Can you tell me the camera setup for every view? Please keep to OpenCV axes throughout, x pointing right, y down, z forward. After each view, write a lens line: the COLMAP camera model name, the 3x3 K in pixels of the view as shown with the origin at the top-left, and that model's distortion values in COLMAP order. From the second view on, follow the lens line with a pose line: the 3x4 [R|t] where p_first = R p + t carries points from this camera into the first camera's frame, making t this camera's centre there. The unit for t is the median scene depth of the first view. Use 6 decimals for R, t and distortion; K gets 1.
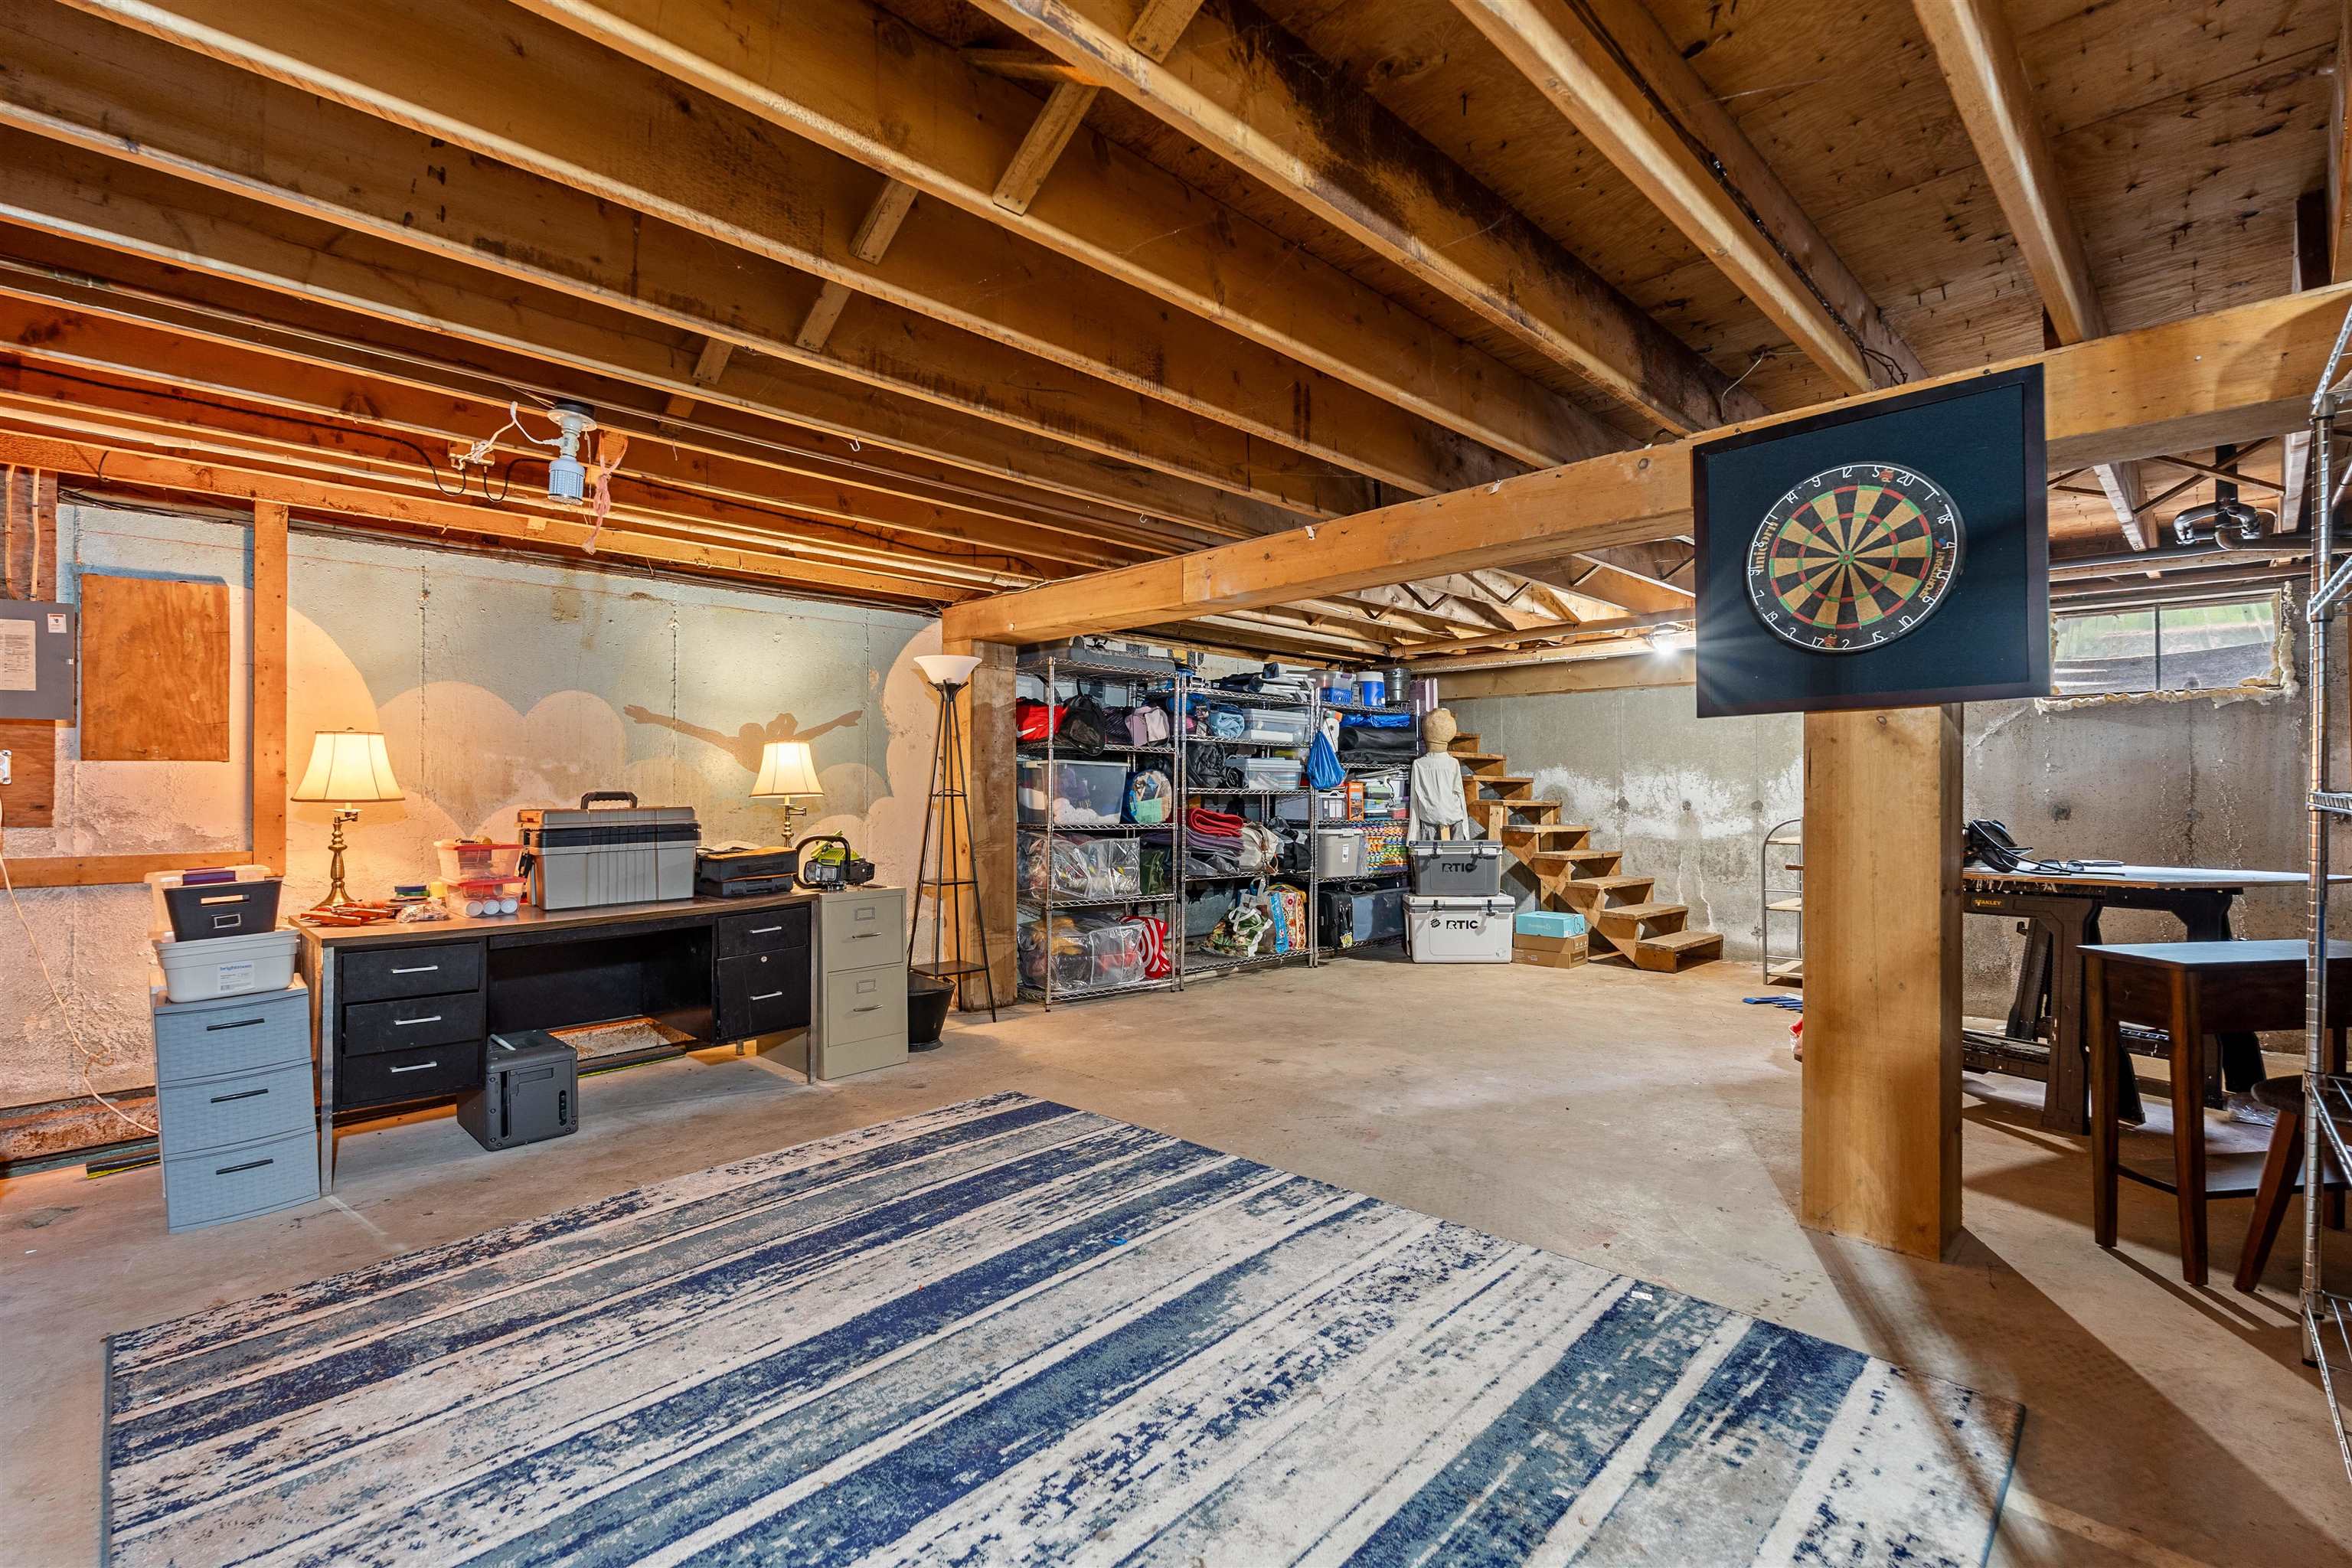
lens RADIAL K [[1054.4, 0, 1180.9], [0, 1054.4, 781.6], [0, 0, 1]] dist [-0.004449, 0.000666]
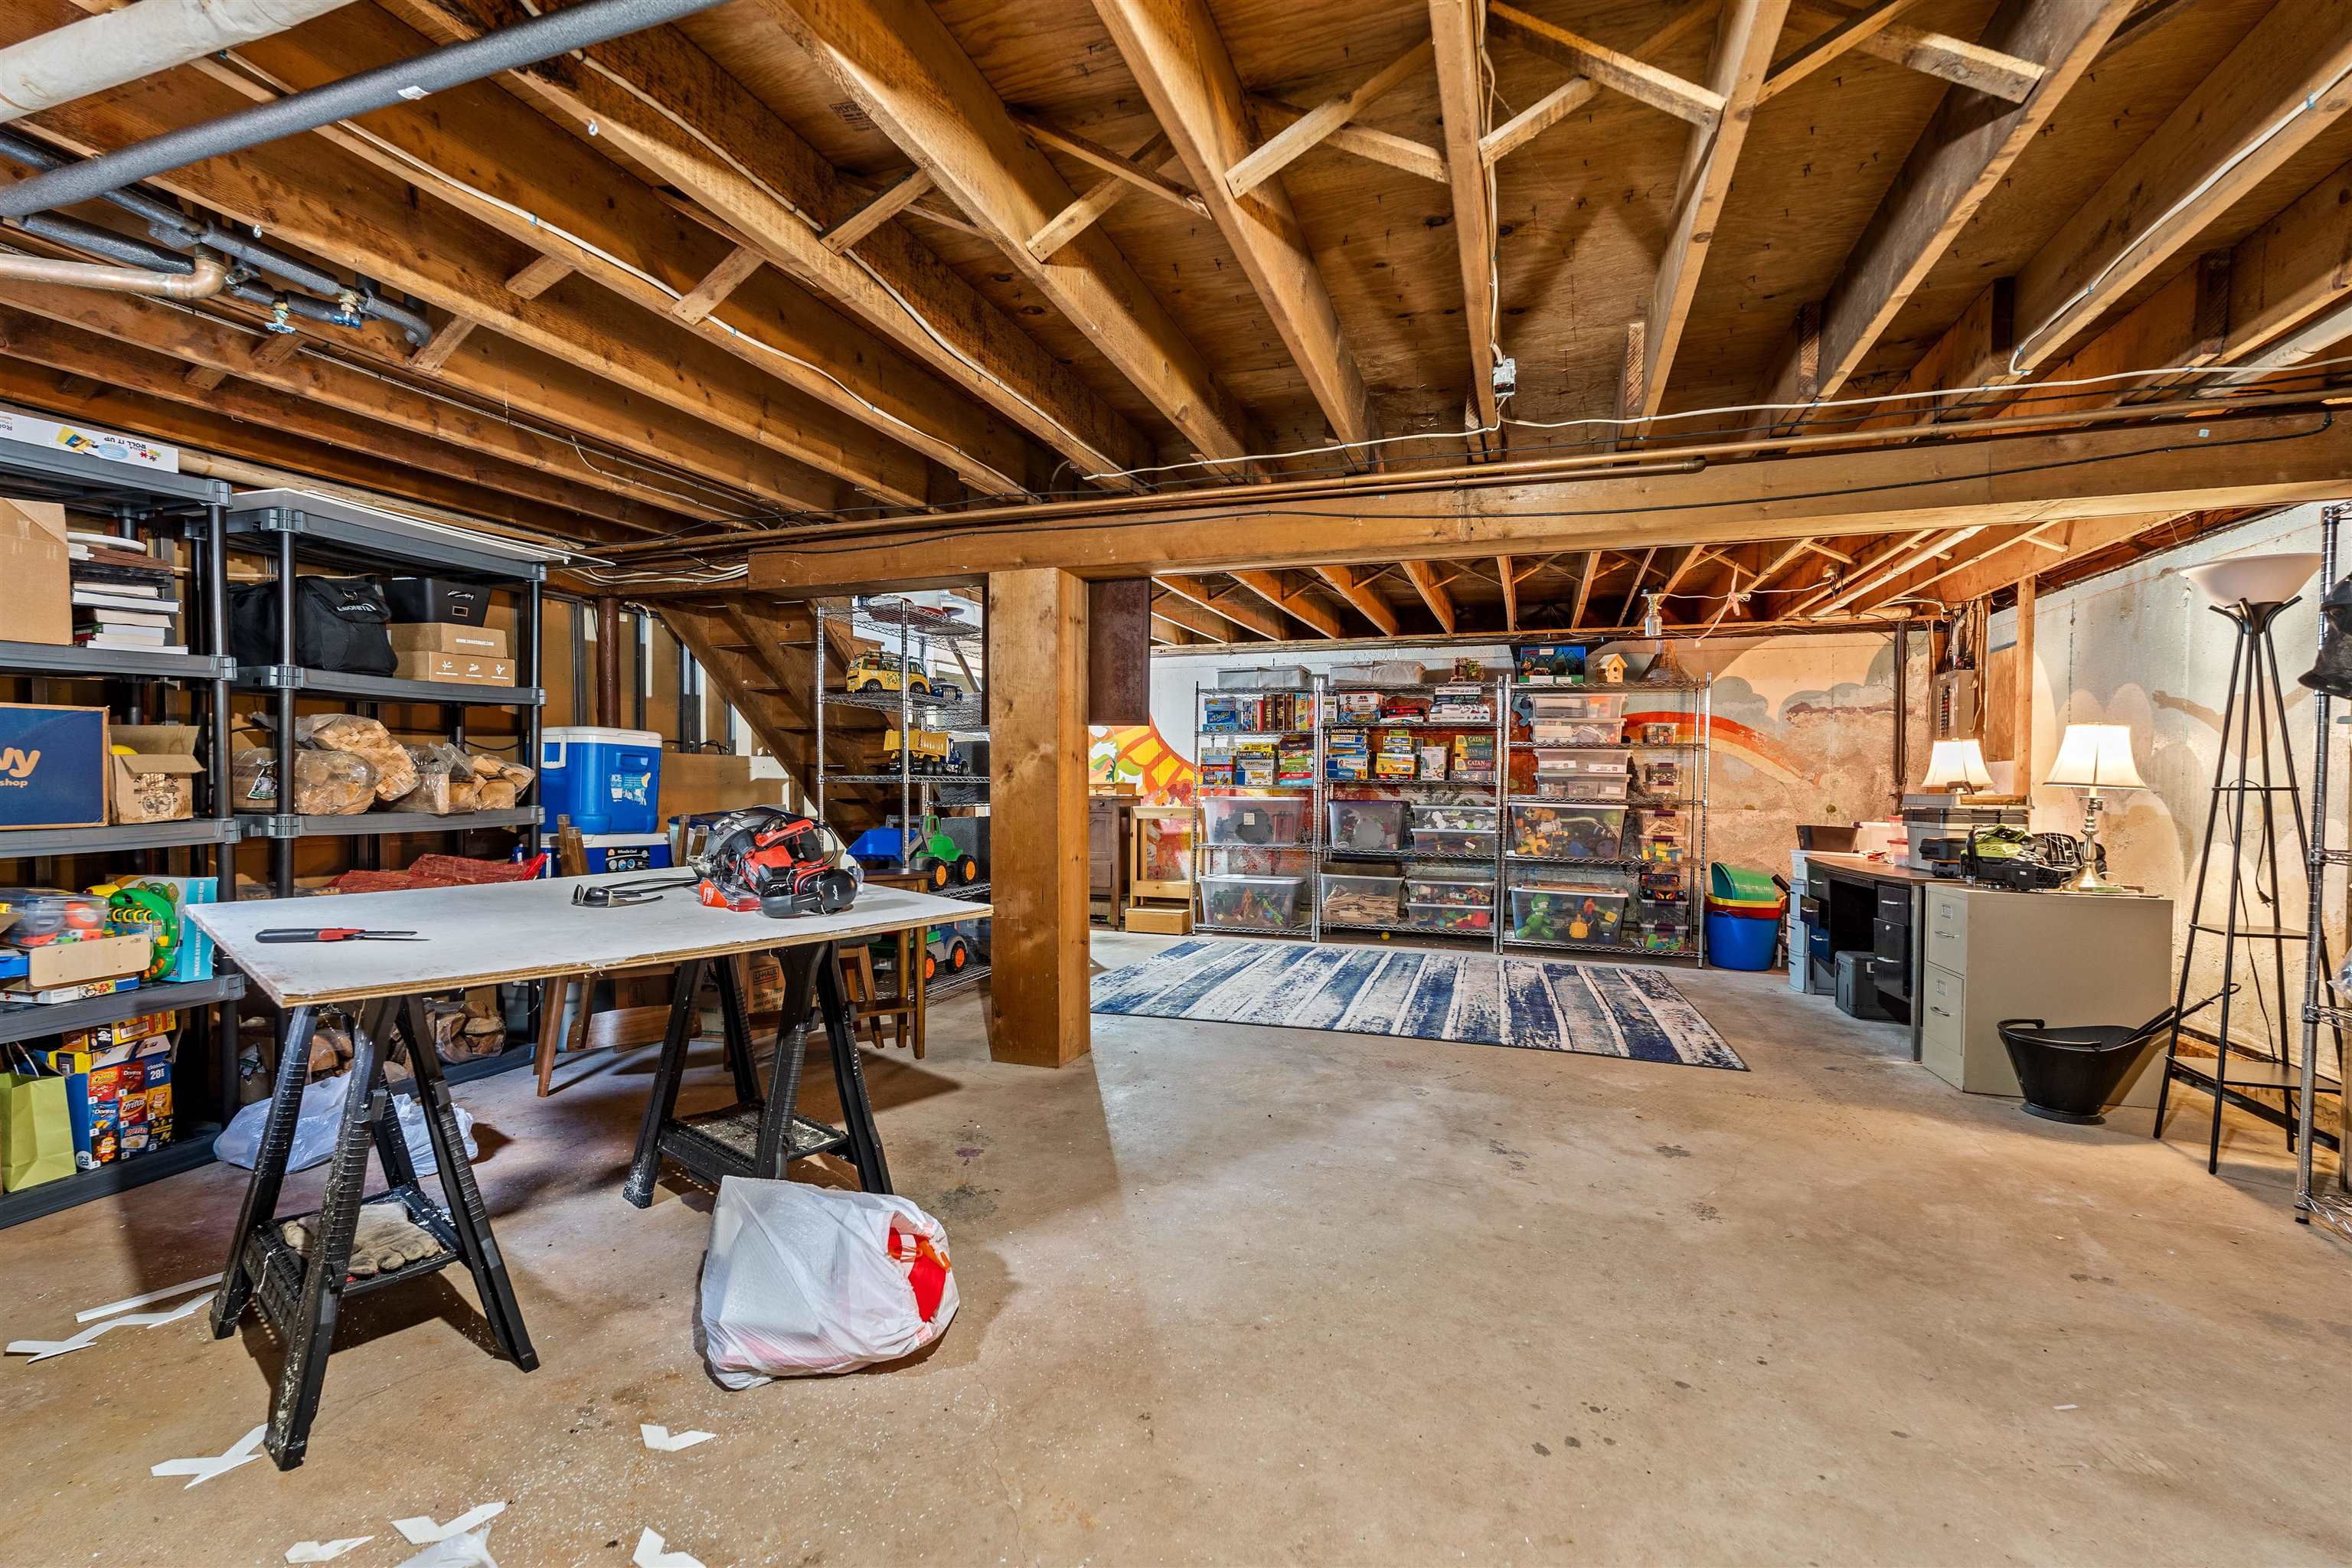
lens RADIAL K [[1054.4, 0, 1170.5], [0, 1054.4, 789.4], [0, 0, 1]] dist [-0.004449, 0.000666]
pose [[-0.895660, 0.003715, -0.444725, 0.751162], [-0.001746, 0.999928, 0.011868, 0.007455], [0.444737, 0.011406, -0.895589, 1.564449]]
